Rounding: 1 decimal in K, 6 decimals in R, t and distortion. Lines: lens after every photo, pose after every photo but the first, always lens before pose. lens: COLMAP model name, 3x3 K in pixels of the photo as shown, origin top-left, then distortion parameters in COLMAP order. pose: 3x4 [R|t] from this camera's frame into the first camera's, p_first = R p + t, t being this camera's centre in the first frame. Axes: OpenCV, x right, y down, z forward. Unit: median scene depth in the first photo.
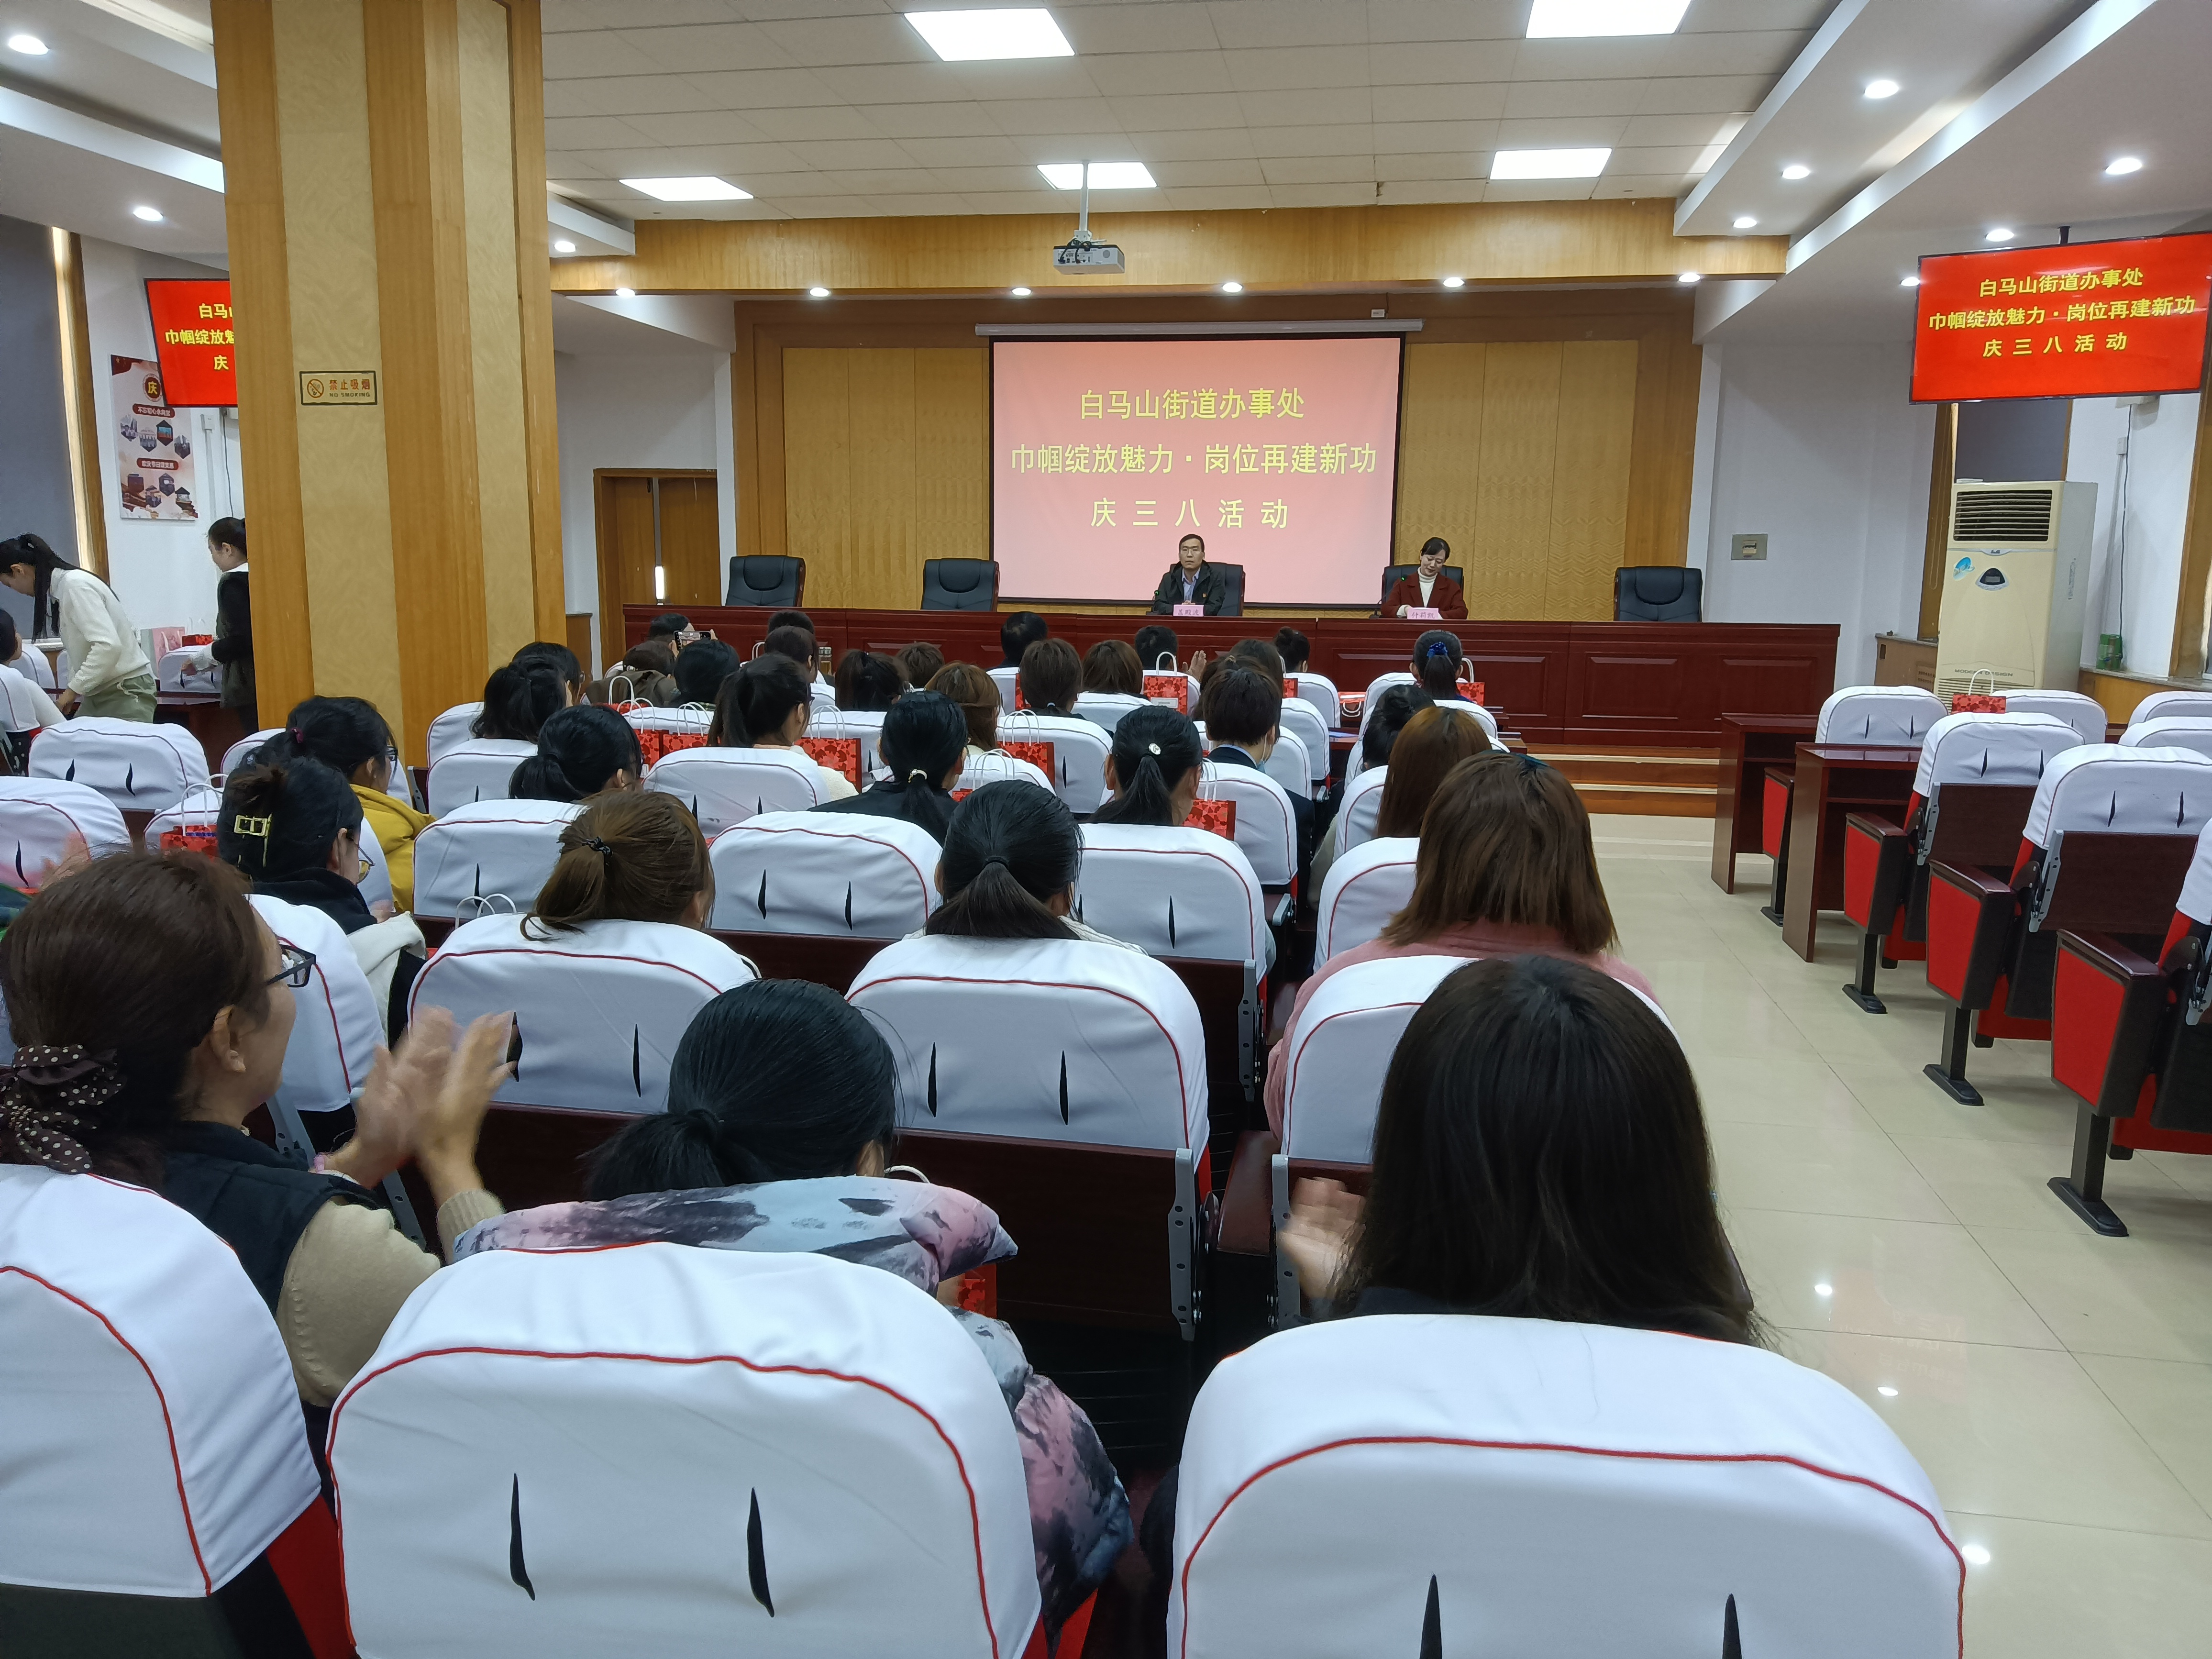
lens RADIAL K [[1705.2, 0, 1106.0], [0, 1705.2, 829.5], [0, 0, 1]] dist [0.082072, -0.001748]
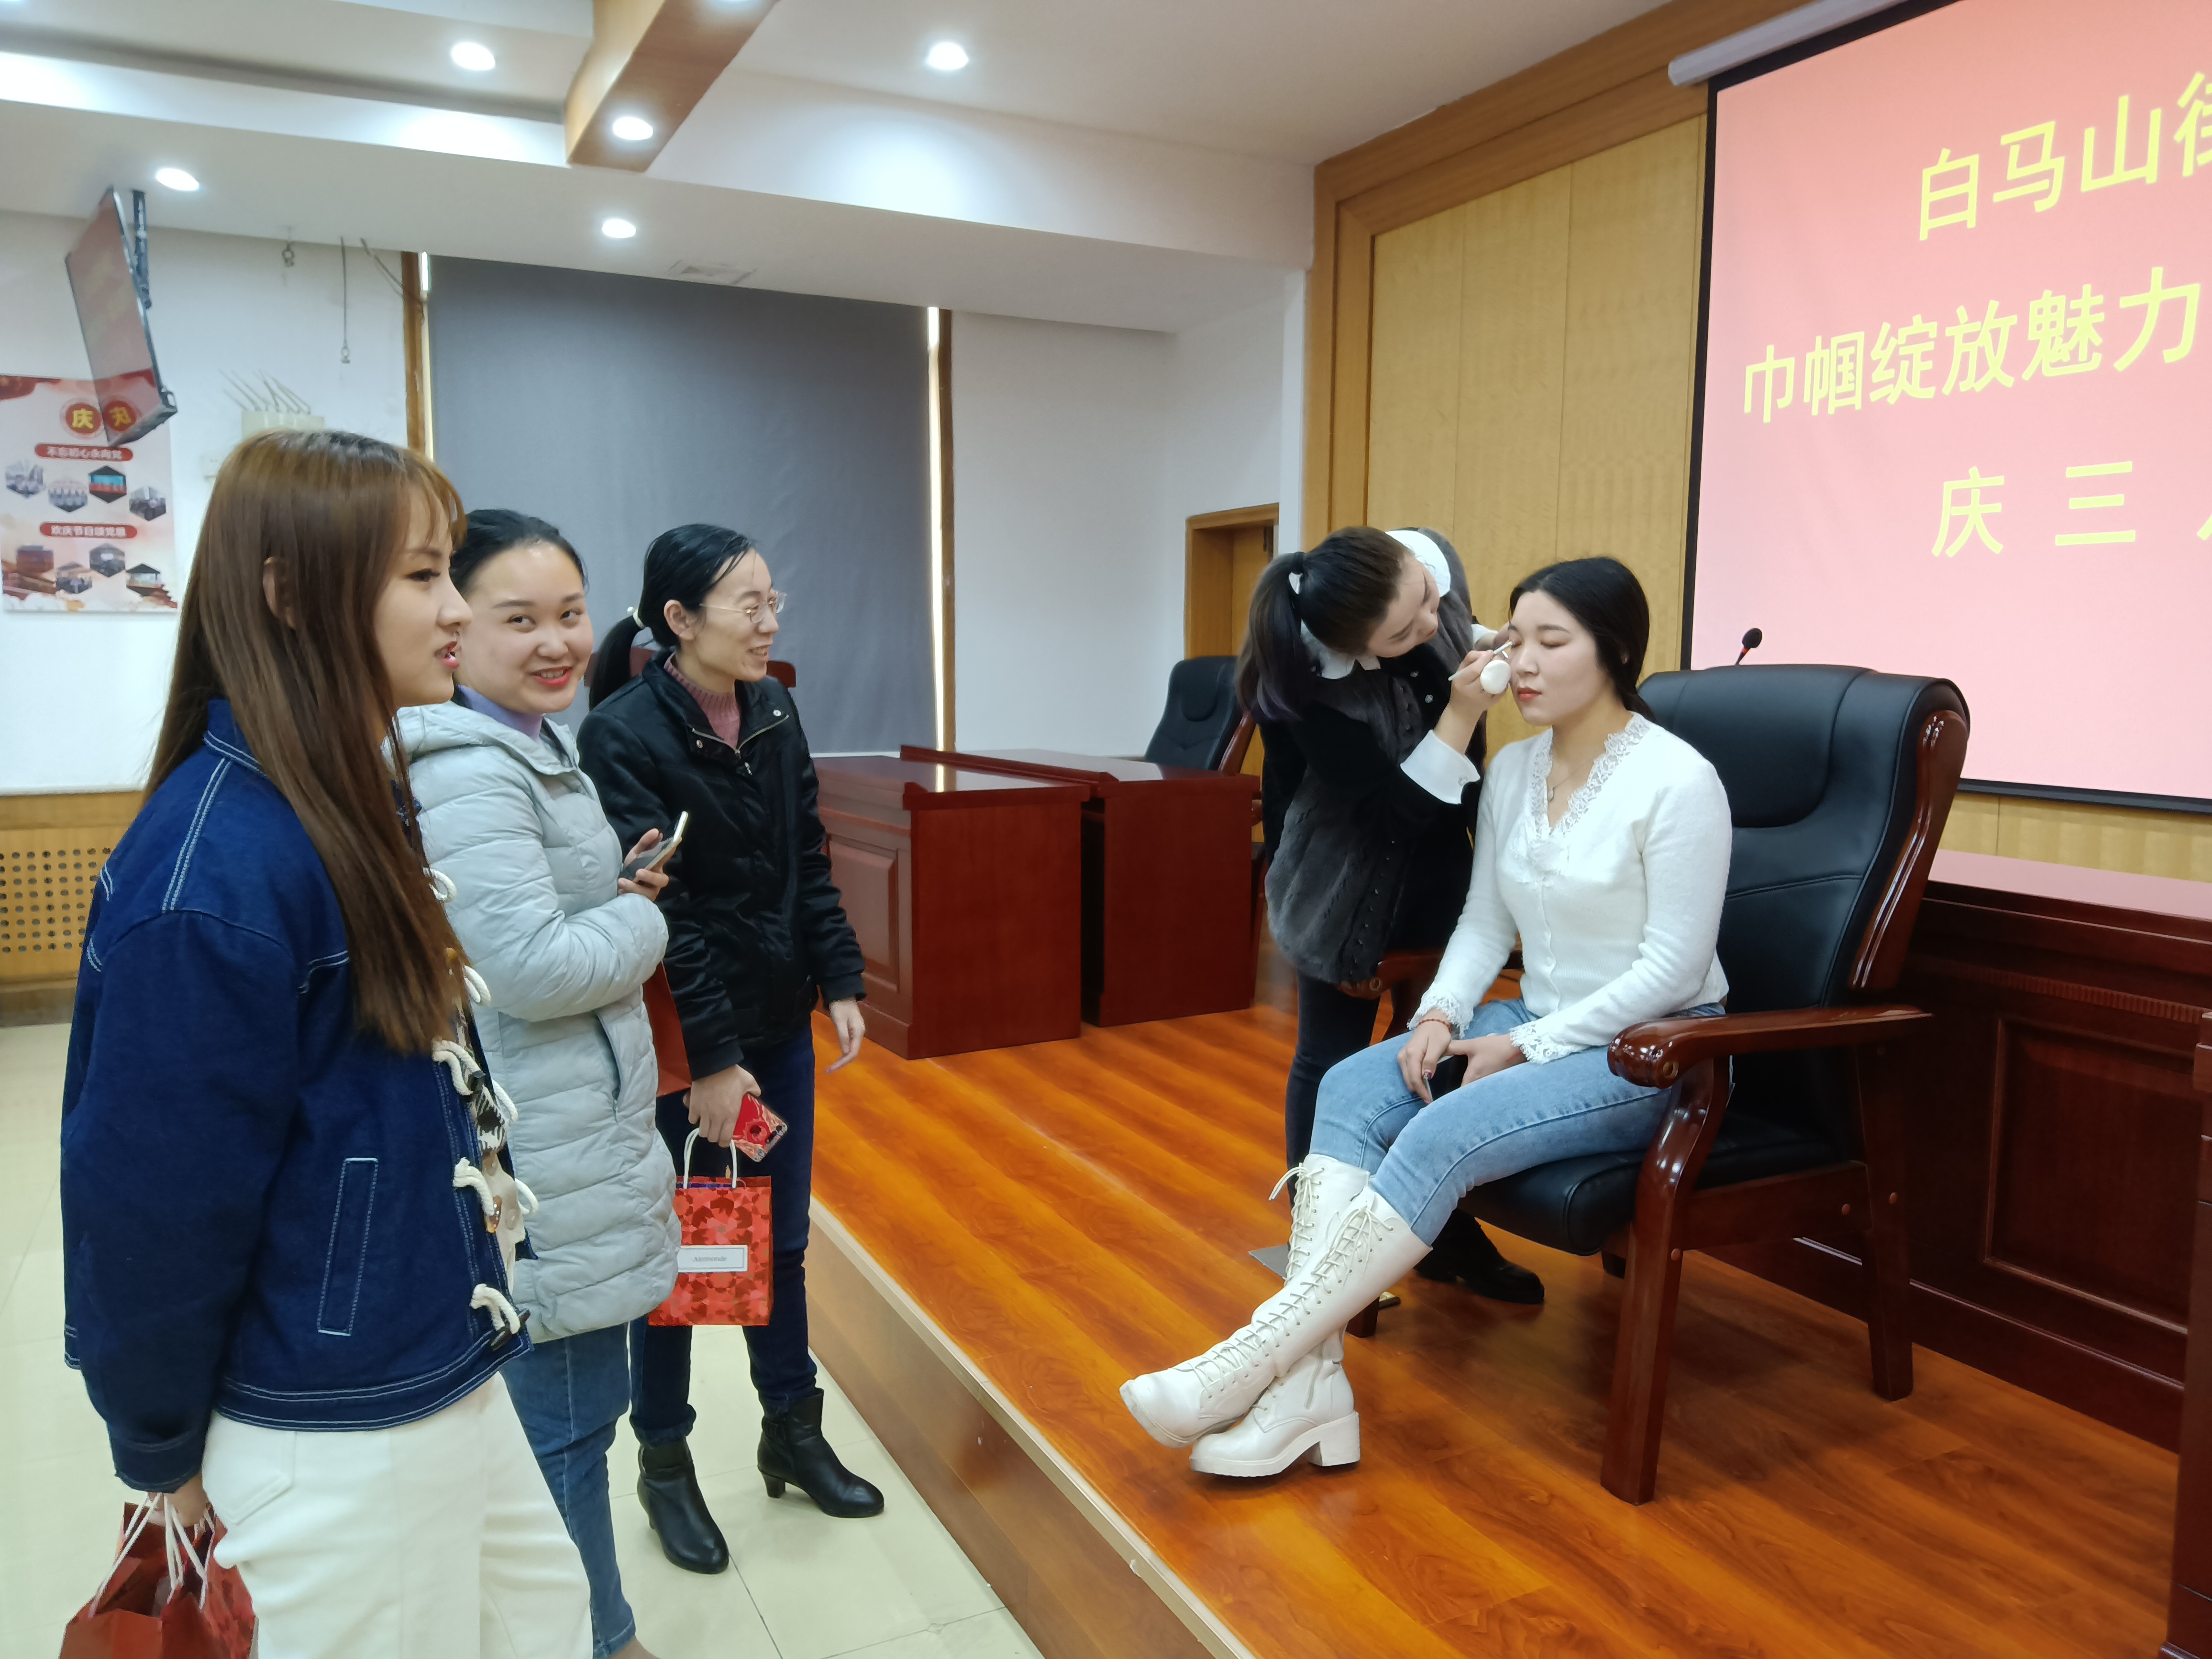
lens RADIAL K [[1649.9, 0, 1106.0], [0, 1649.9, 829.5], [0, 0, 1]] dist [-0.000946, 0.003098]
pose [[0.607089, 0.074399, -0.791143, 0.202532], [-0.124398, 0.992230, -0.002148, -0.139021], [0.784836, 0.099720, 0.611627, 0.911775]]
